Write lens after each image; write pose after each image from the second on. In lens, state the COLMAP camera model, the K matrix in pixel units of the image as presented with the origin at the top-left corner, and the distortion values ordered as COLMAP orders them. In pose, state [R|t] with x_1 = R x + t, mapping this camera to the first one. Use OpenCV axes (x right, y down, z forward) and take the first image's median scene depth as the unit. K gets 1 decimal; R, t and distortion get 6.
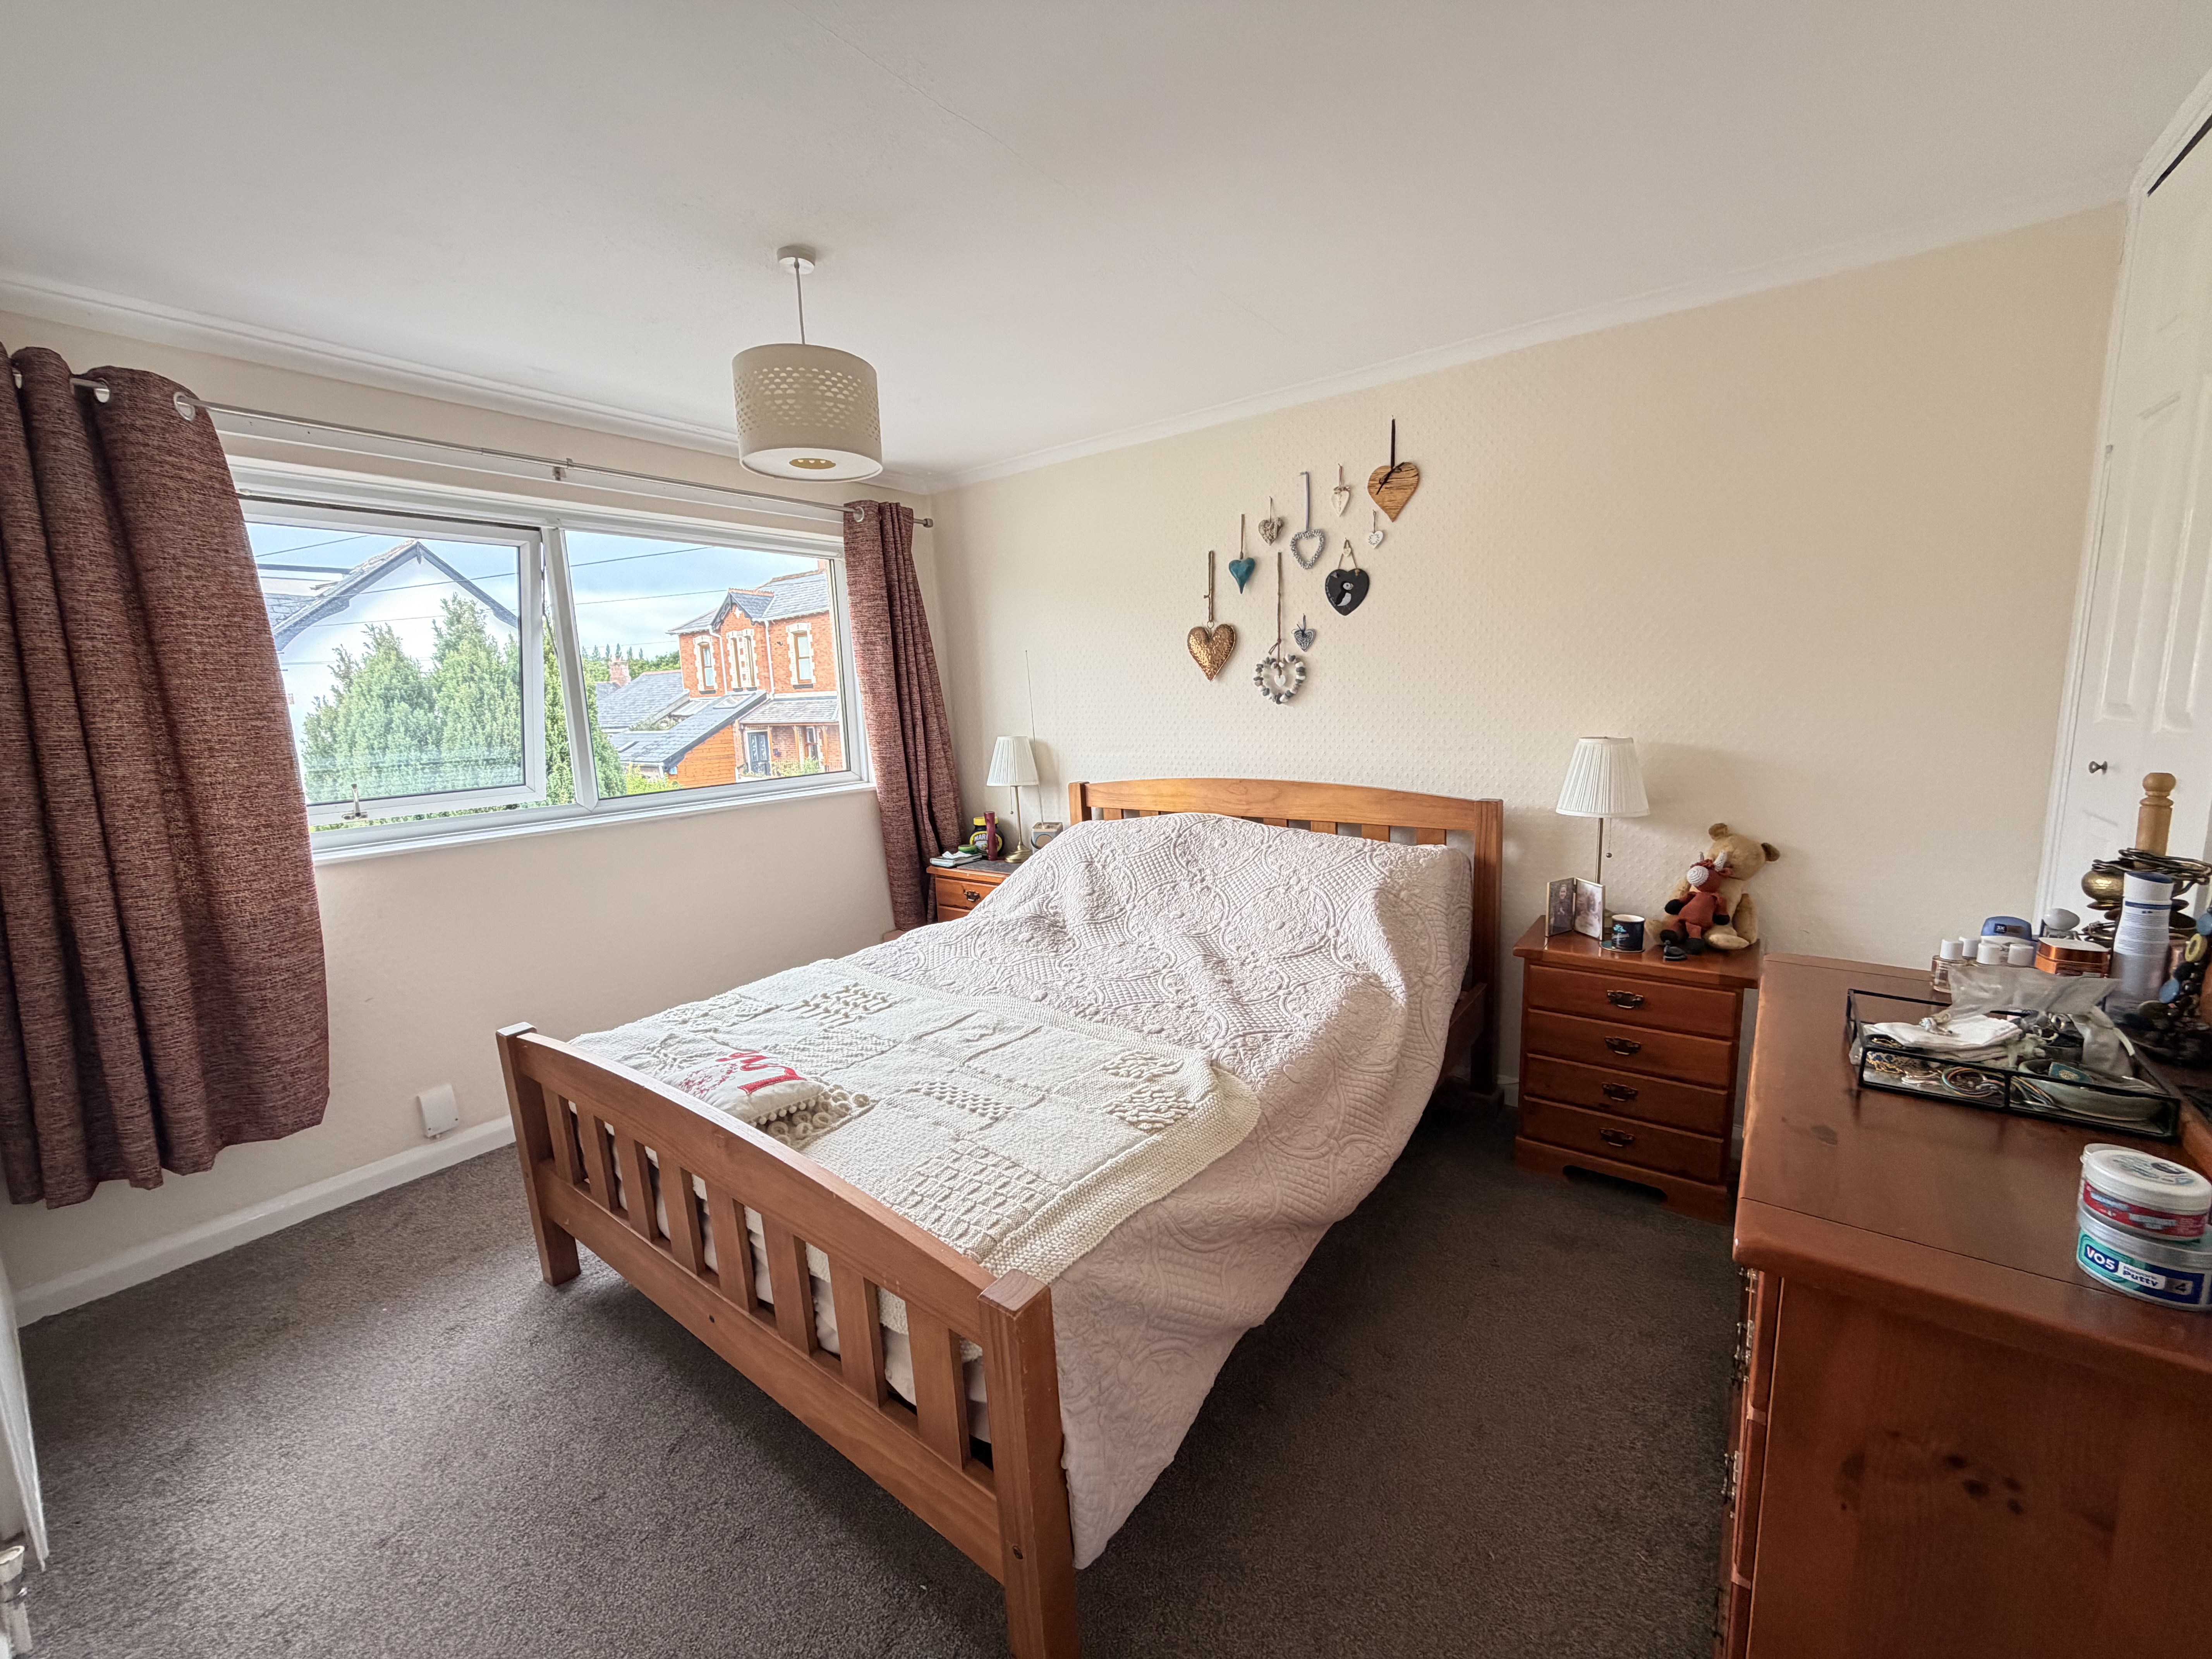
lens RADIAL K [[876.7, 0, 1108.3], [0, 876.7, 824.3], [0, 0, 1]] dist [0.002026, 0.000486]
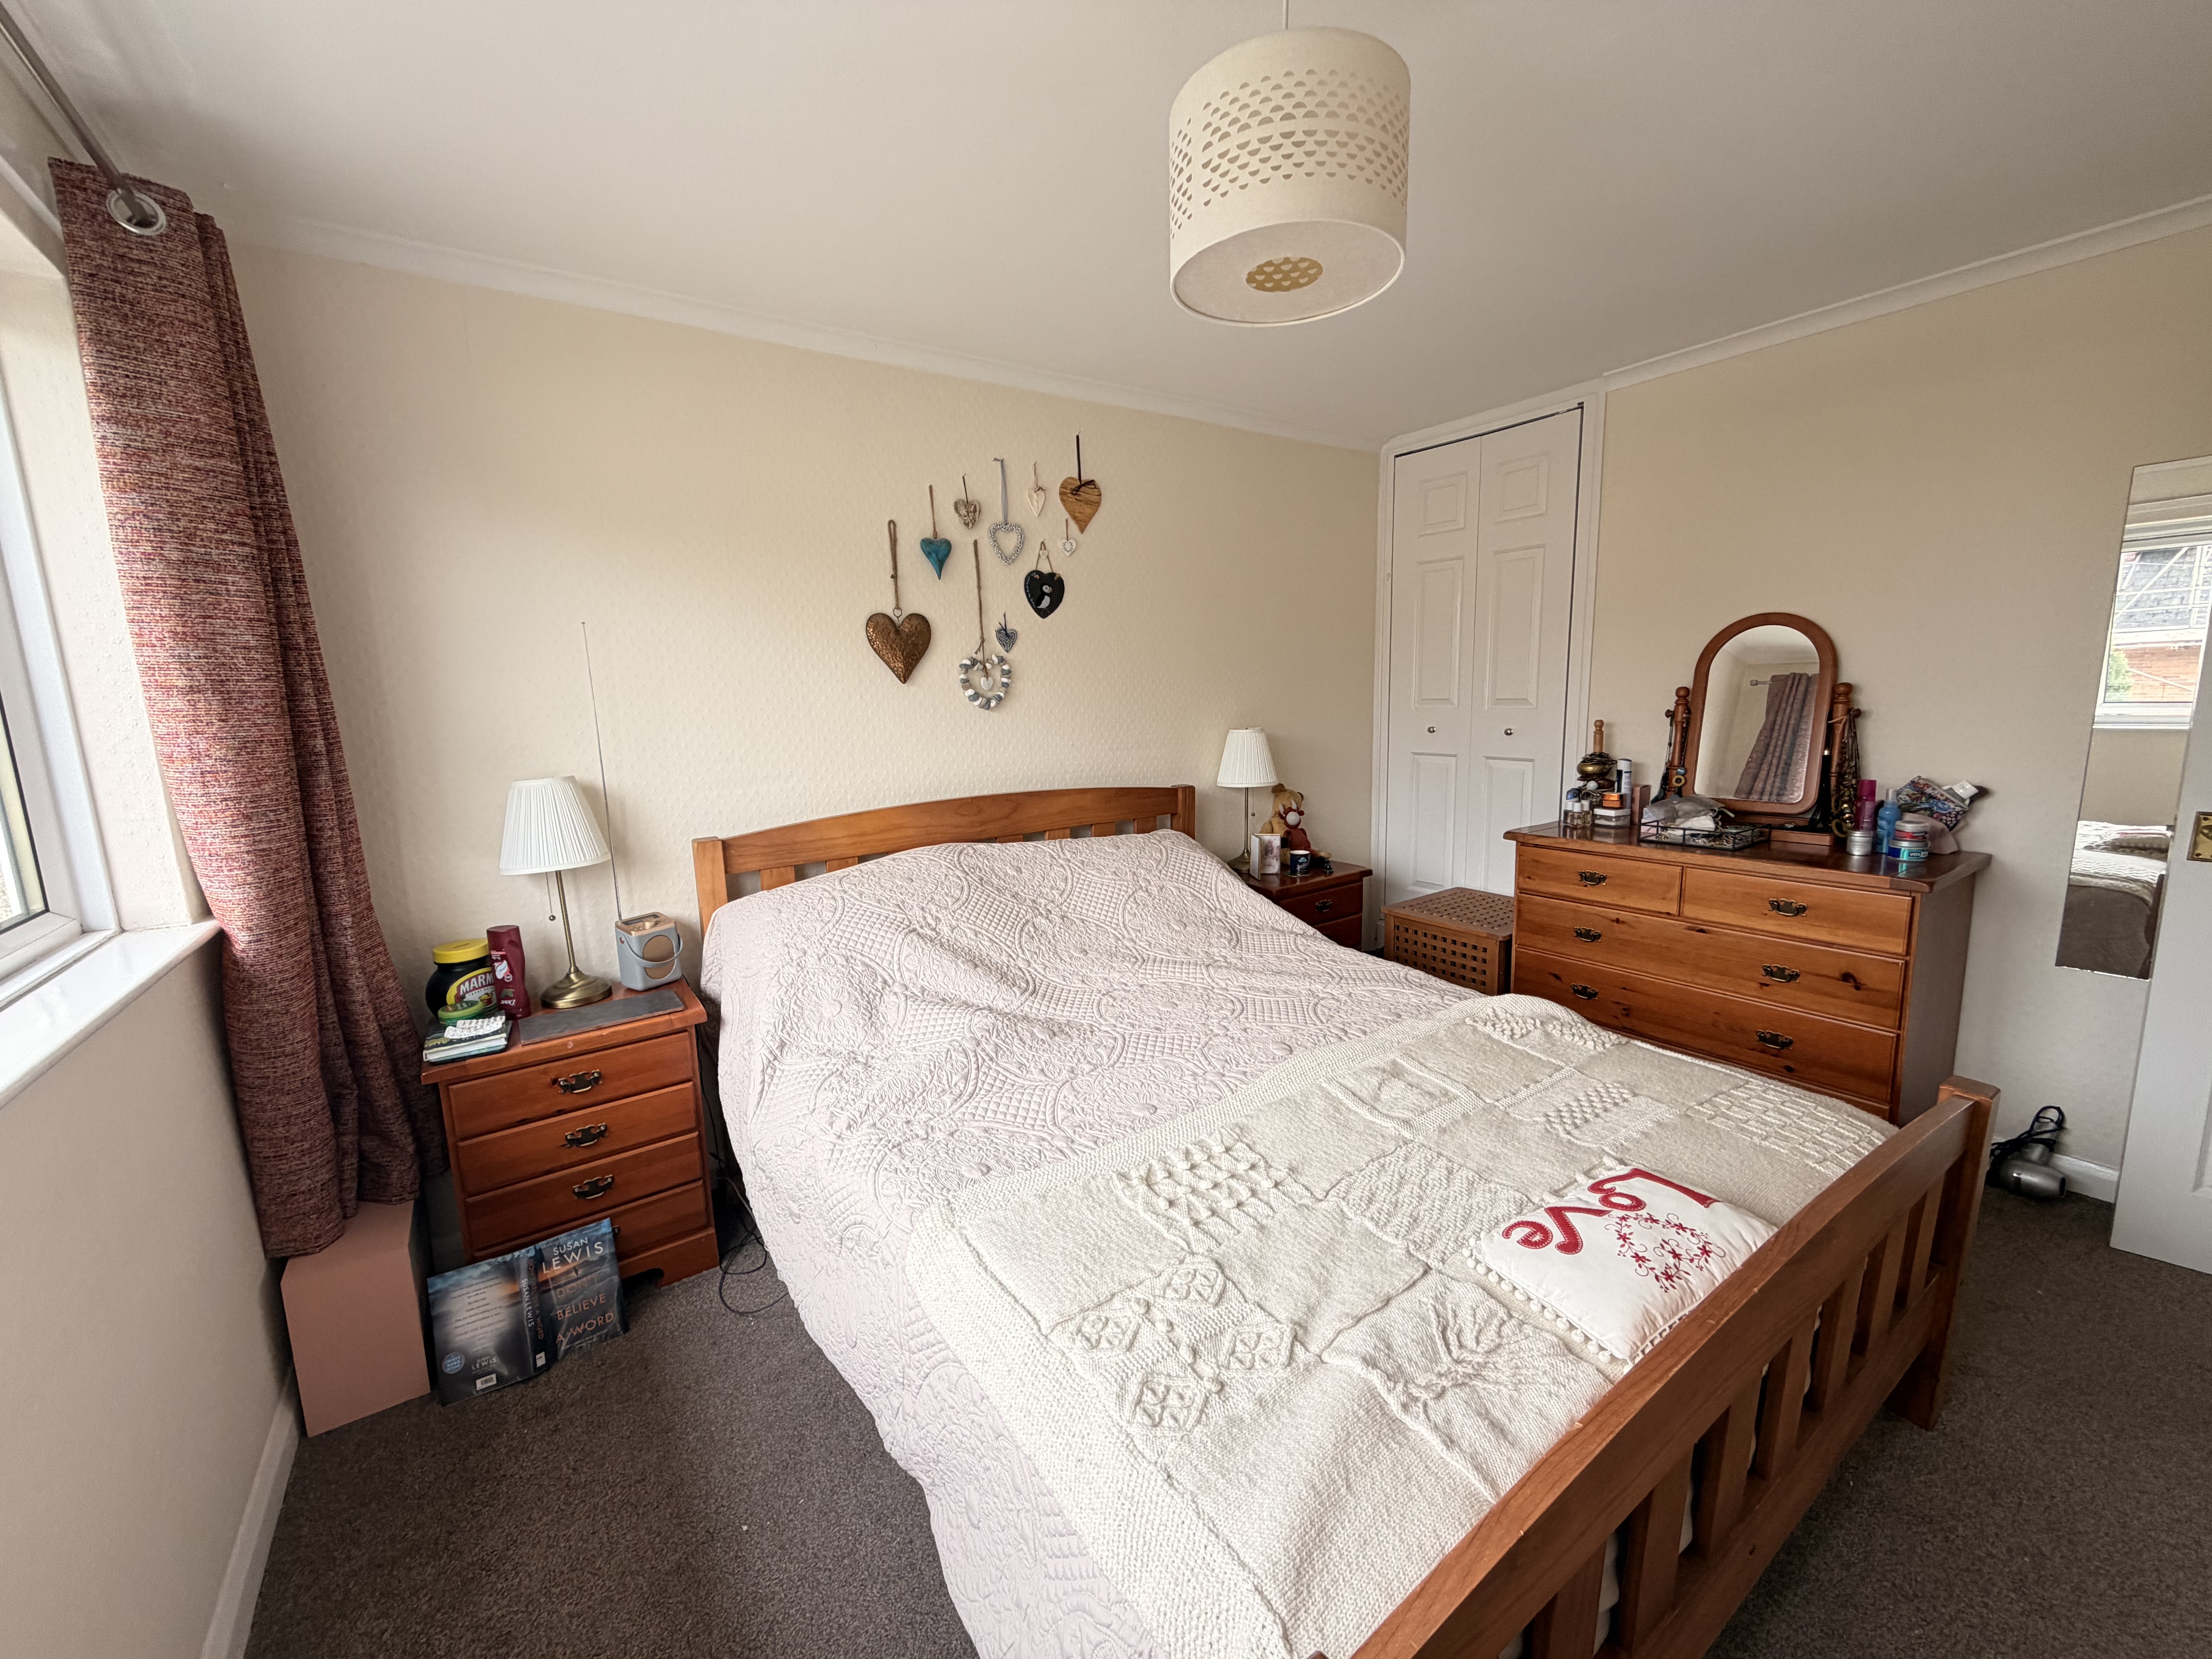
lens RADIAL K [[876.7, 0, 1104.3], [0, 876.7, 835.1], [0, 0, 1]] dist [0.002026, 0.000486]
pose [[0.316982, -0.131710, 0.939242, -0.635539], [0.160103, 0.983529, 0.083888, -0.068550], [-0.934821, 0.123784, 0.332848, 0.615253]]
